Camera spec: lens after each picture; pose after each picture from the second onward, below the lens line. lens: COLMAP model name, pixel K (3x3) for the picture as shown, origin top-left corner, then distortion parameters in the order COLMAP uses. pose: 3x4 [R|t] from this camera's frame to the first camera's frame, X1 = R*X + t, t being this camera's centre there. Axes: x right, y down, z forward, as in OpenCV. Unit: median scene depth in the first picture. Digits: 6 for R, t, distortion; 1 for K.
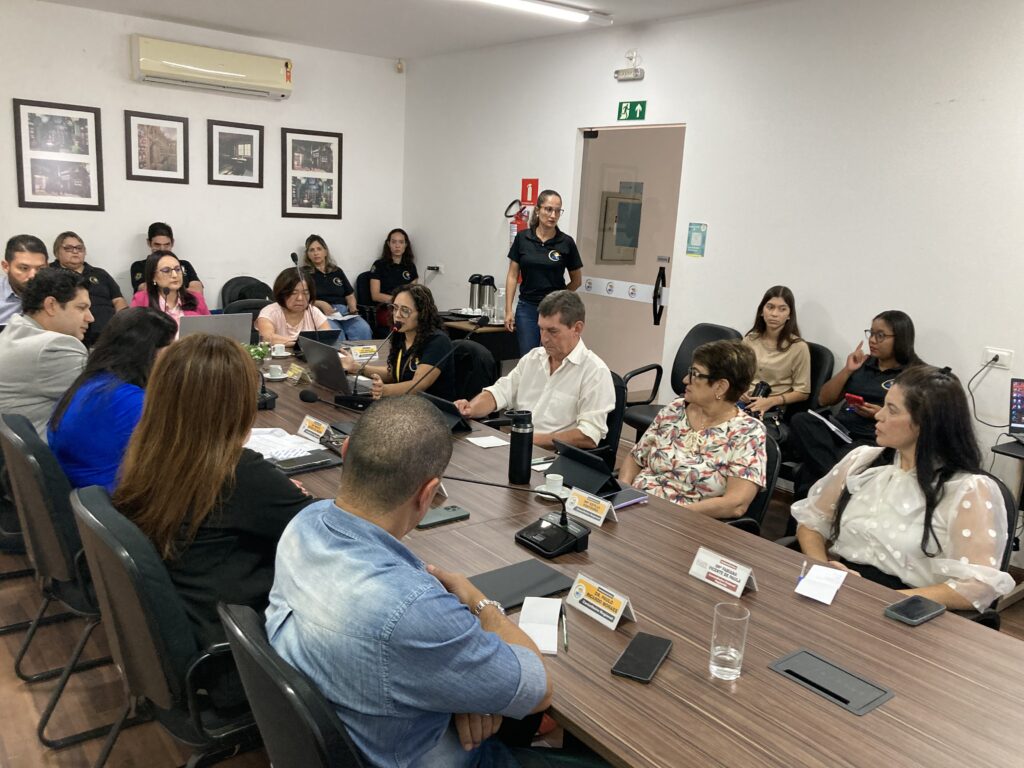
lens RADIAL K [[840.0, 0, 506.6], [0, 840.0, 388.1], [0, 0, 1]] dist [0.008562, 0.002274]
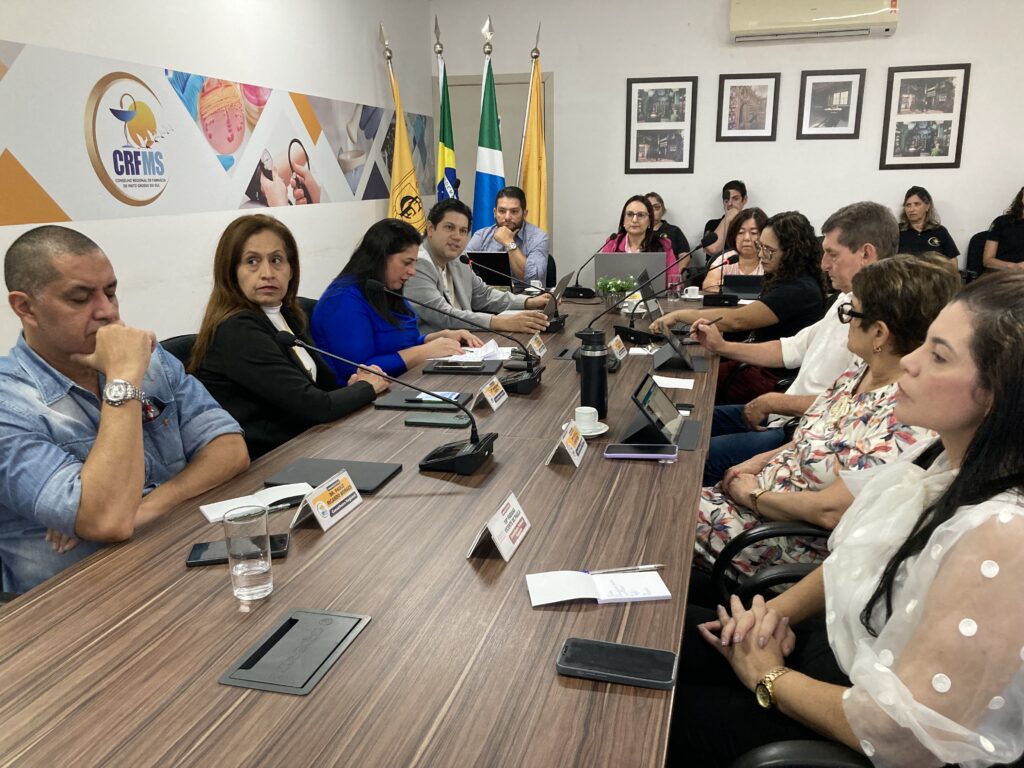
lens RADIAL K [[840.0, 0, 510.6], [0, 840.0, 384.0], [0, 0, 1]] dist [0.008562, 0.002274]
pose [[0.609330, 0.127371, -0.782620, 0.241038], [-0.124161, 0.990165, 0.064479, 0.014257], [0.783136, 0.057882, 0.619151, 0.164053]]
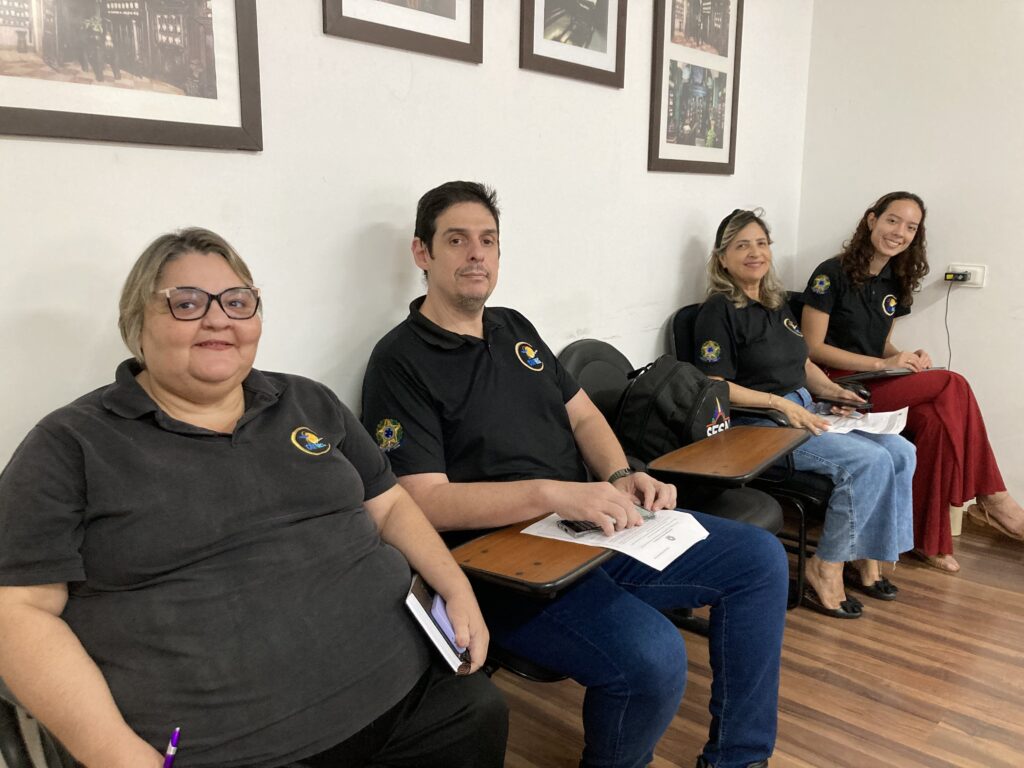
lens RADIAL K [[840.0, 0, 511.2], [0, 840.0, 388.1], [0, 0, 1]] dist [0.008562, 0.002274]
pose [[0.977871, -0.097163, 0.185280, -0.437540], [0.097579, 0.995204, 0.006890, -0.125279], [-0.185061, 0.011342, 0.982662, 0.697692]]
